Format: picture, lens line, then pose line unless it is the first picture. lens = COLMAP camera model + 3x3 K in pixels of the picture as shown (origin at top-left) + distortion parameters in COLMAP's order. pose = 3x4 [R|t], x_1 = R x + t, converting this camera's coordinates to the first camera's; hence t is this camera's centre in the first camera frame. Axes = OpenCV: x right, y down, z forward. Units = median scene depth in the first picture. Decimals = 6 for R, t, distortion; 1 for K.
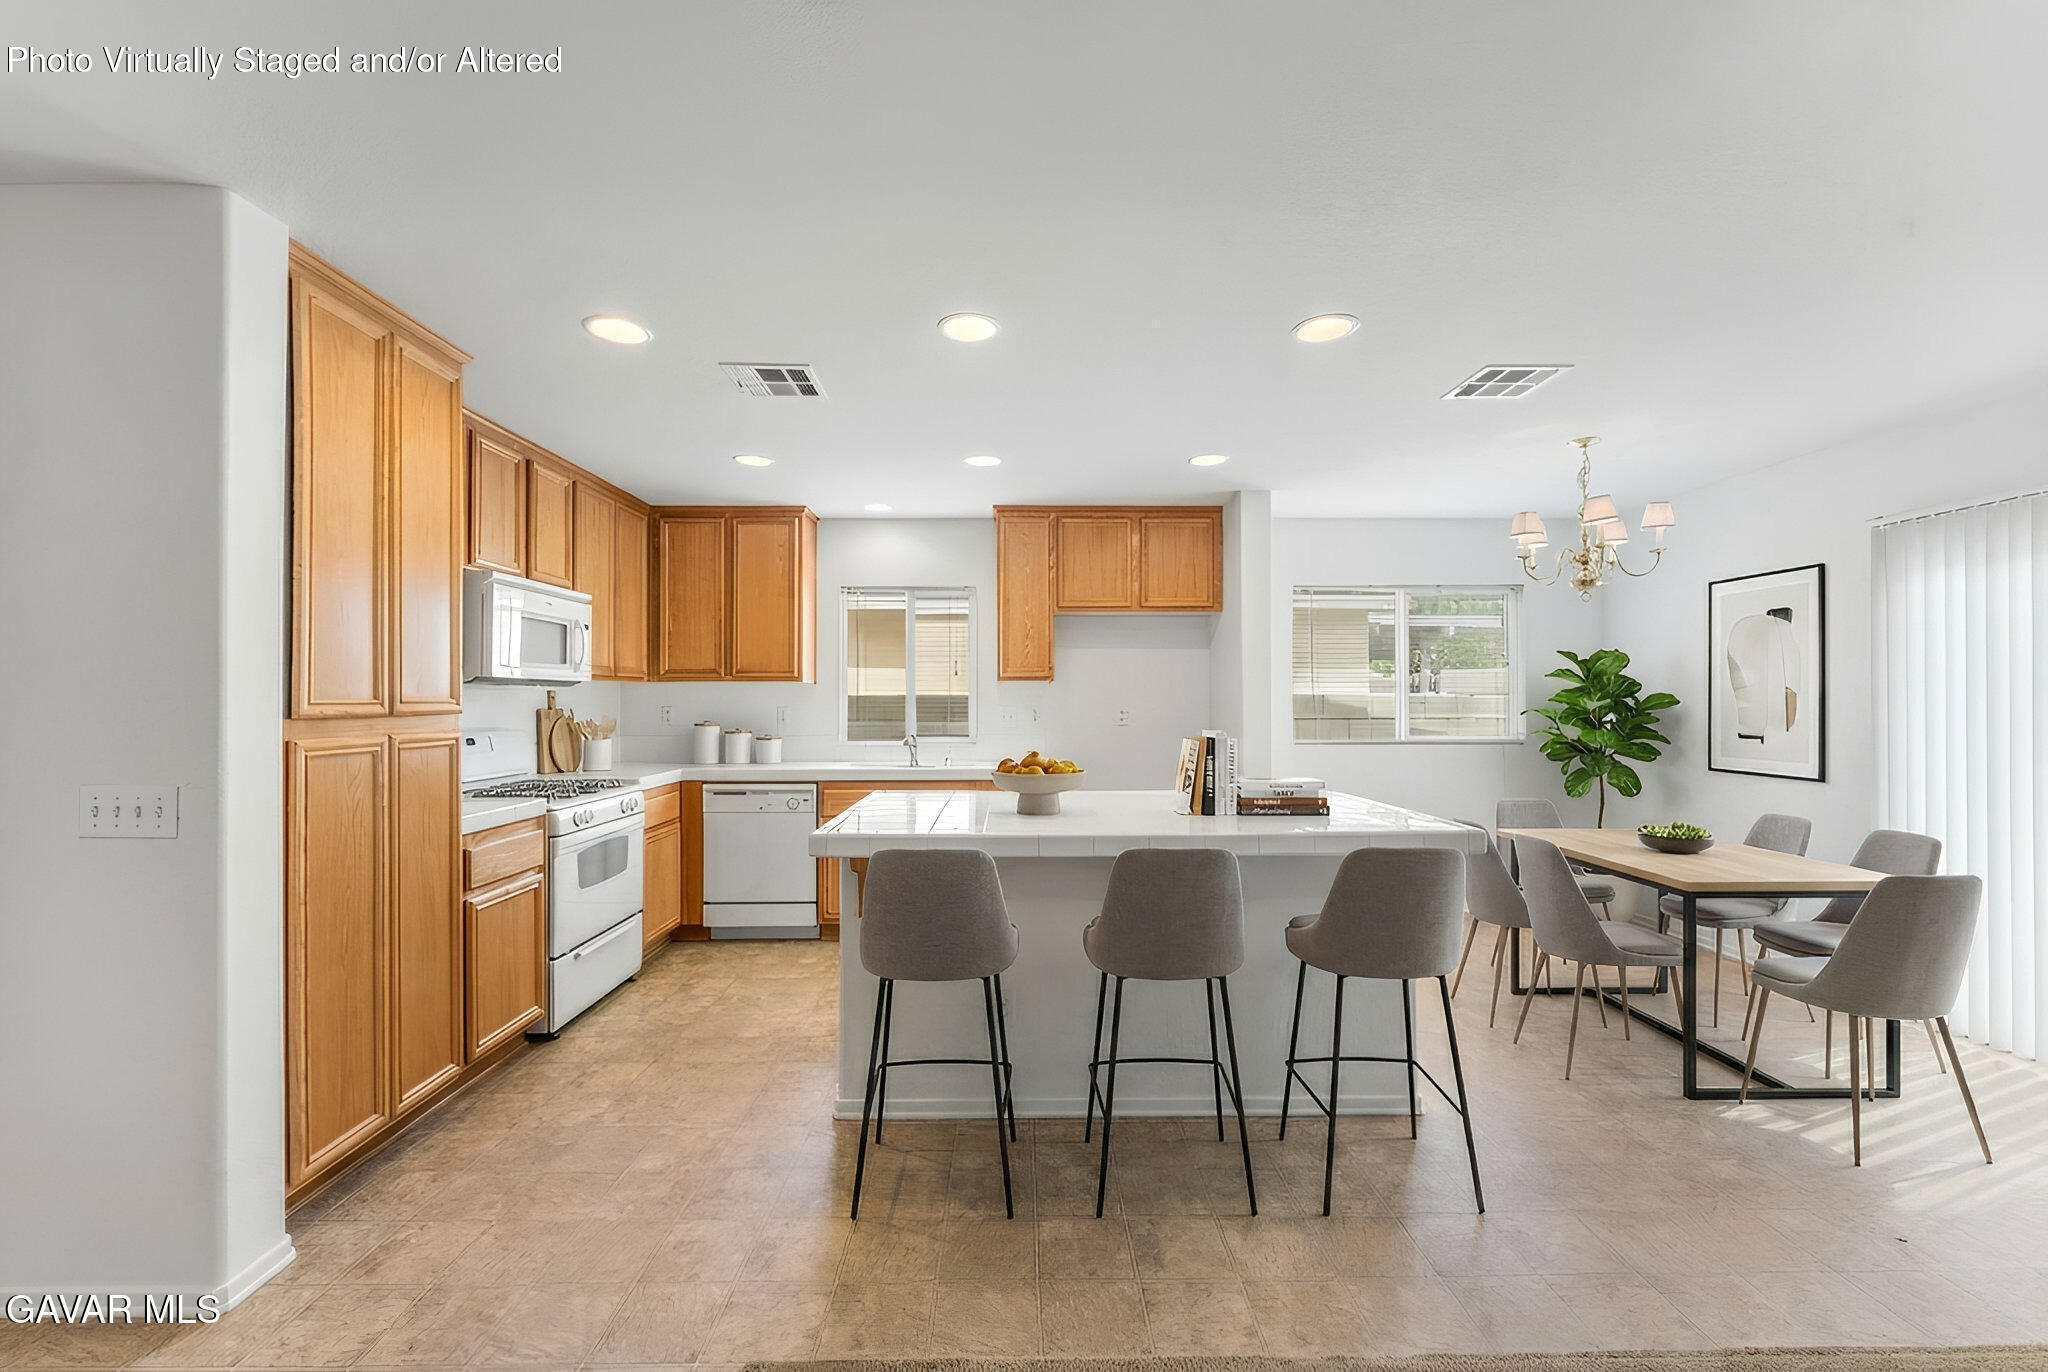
lens RADIAL K [[778.1, 0, 1024.1], [0, 778.1, 699.0], [0, 0, 1]] dist [0.000320, 0.000008]
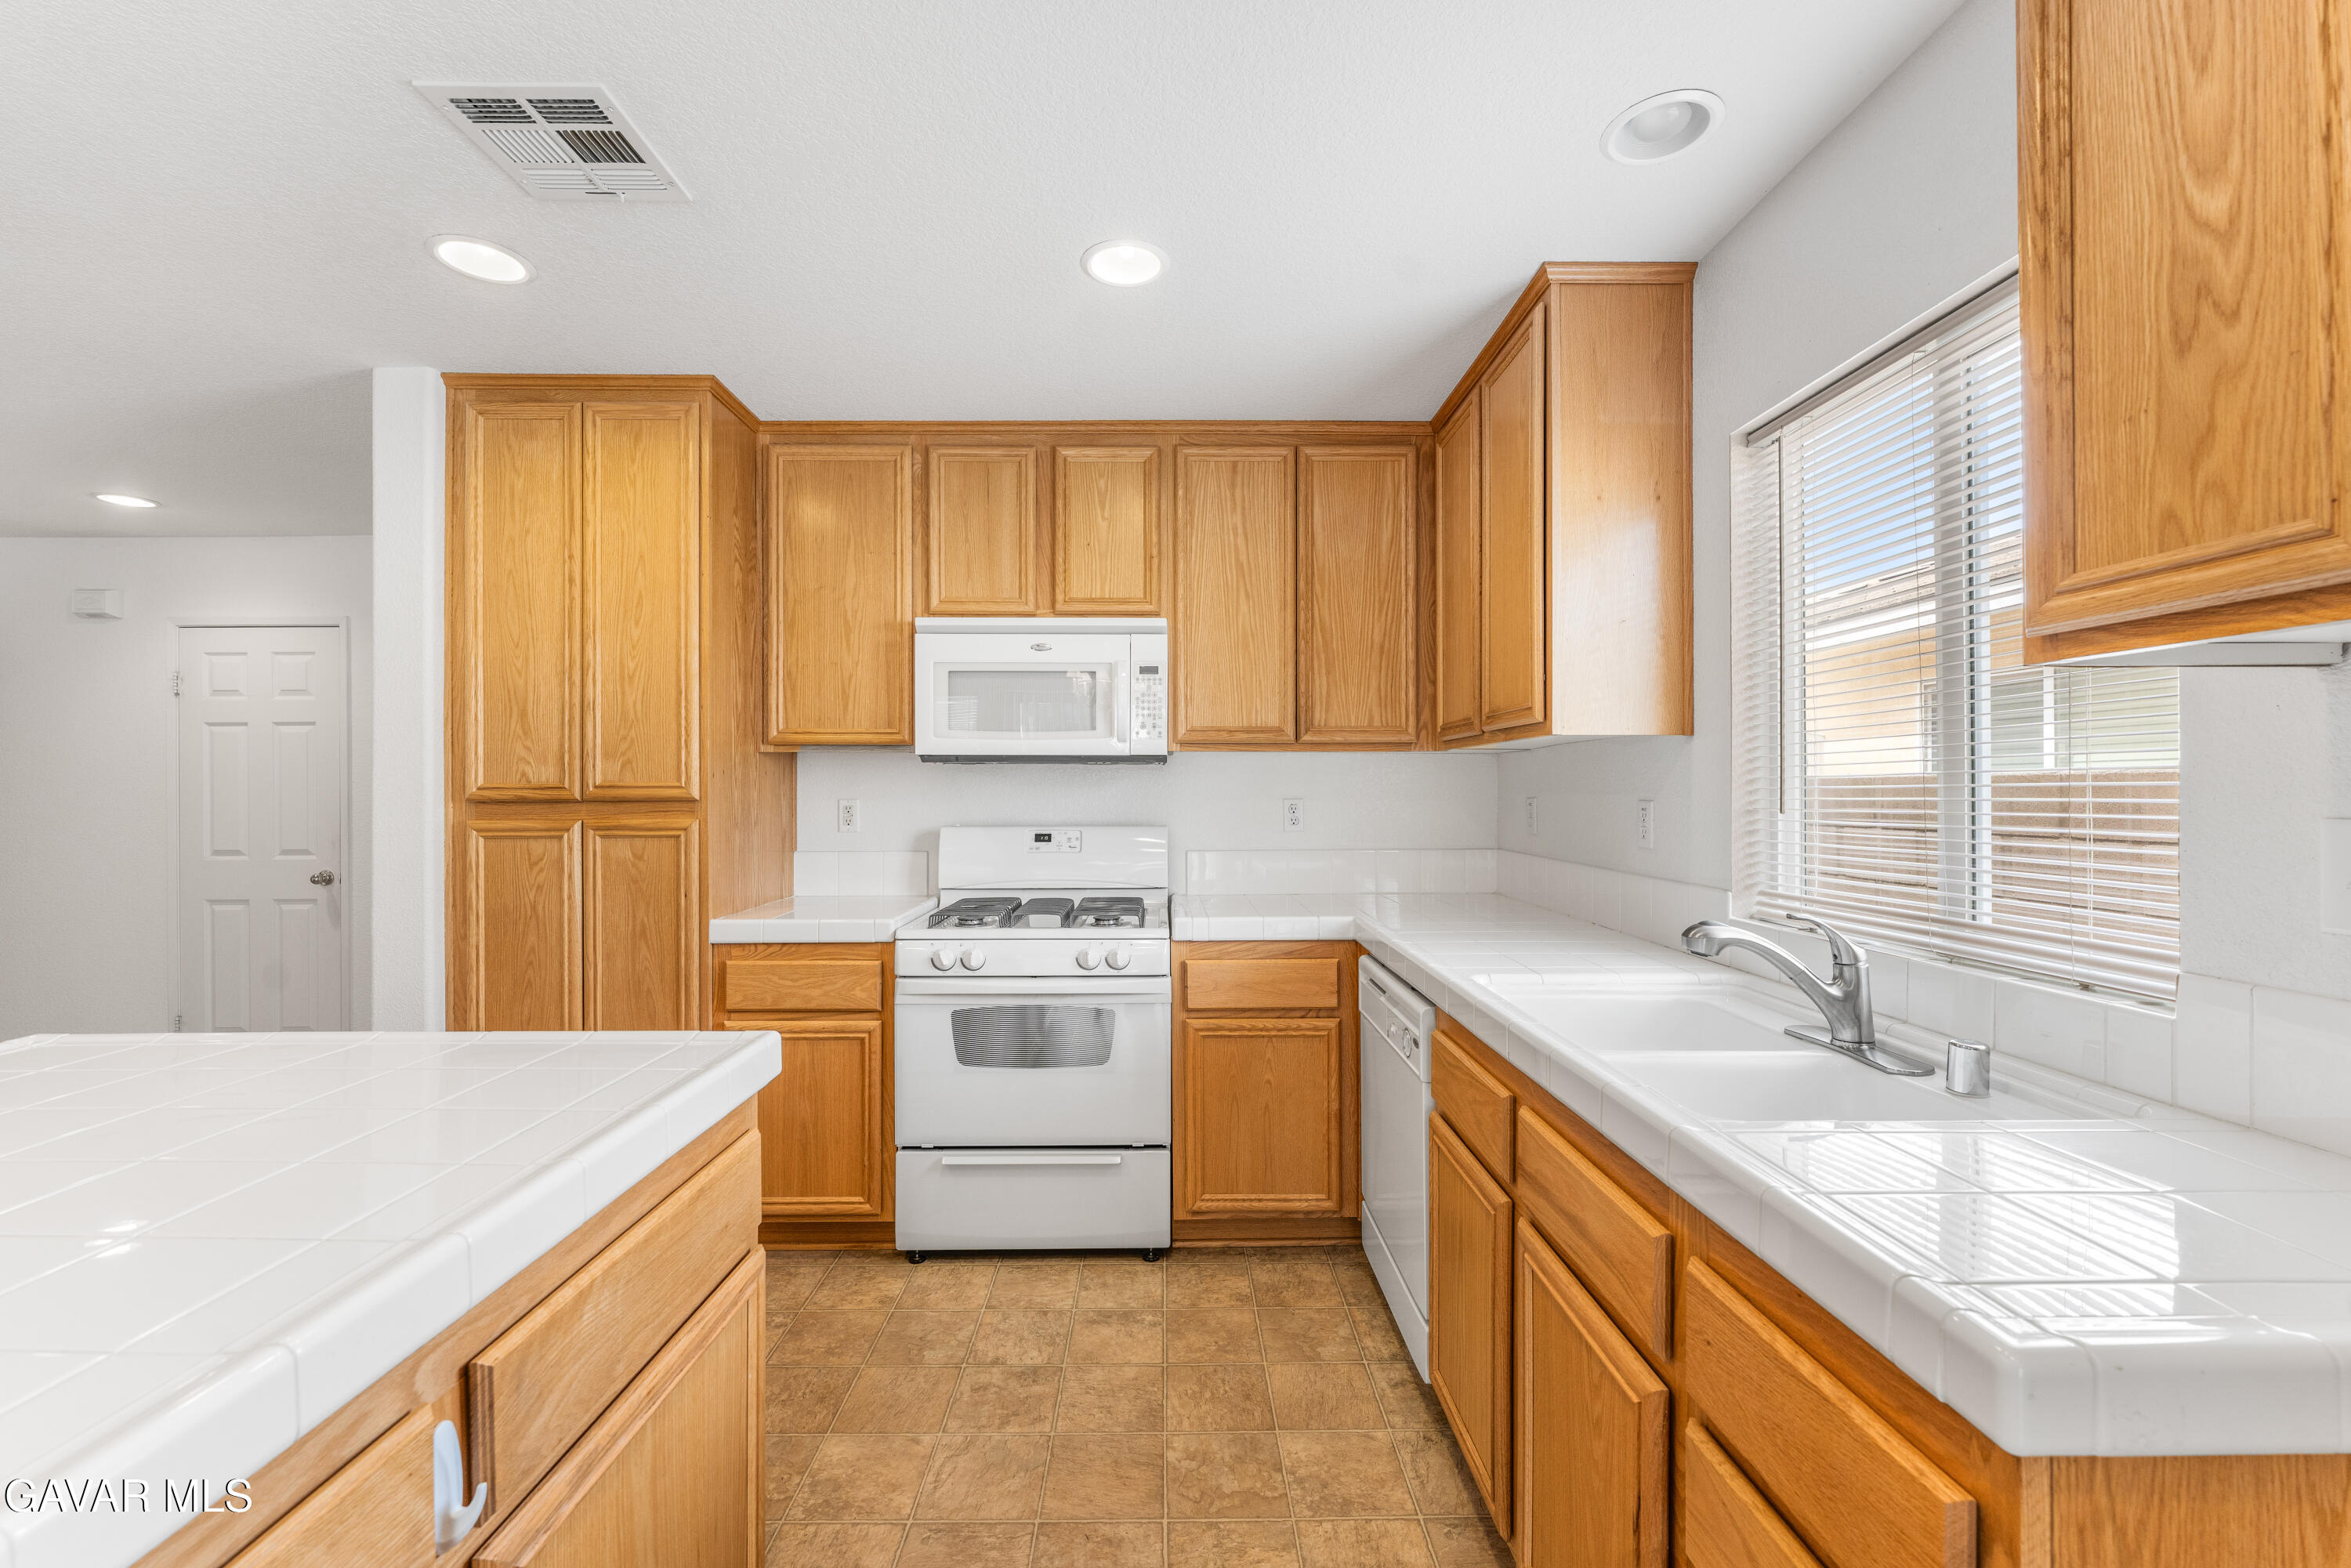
lens RADIAL K [[944.8, 0, 1175.2], [0, 944.8, 786.9], [0, 0, 1]] dist [-0.000142, -0.000359]
pose [[-0.012621, -0.001306, -0.999920, 0.213655], [0.004471, 0.999989, -0.001362, 0.005778], [0.999910, -0.004488, -0.012615, 1.032869]]
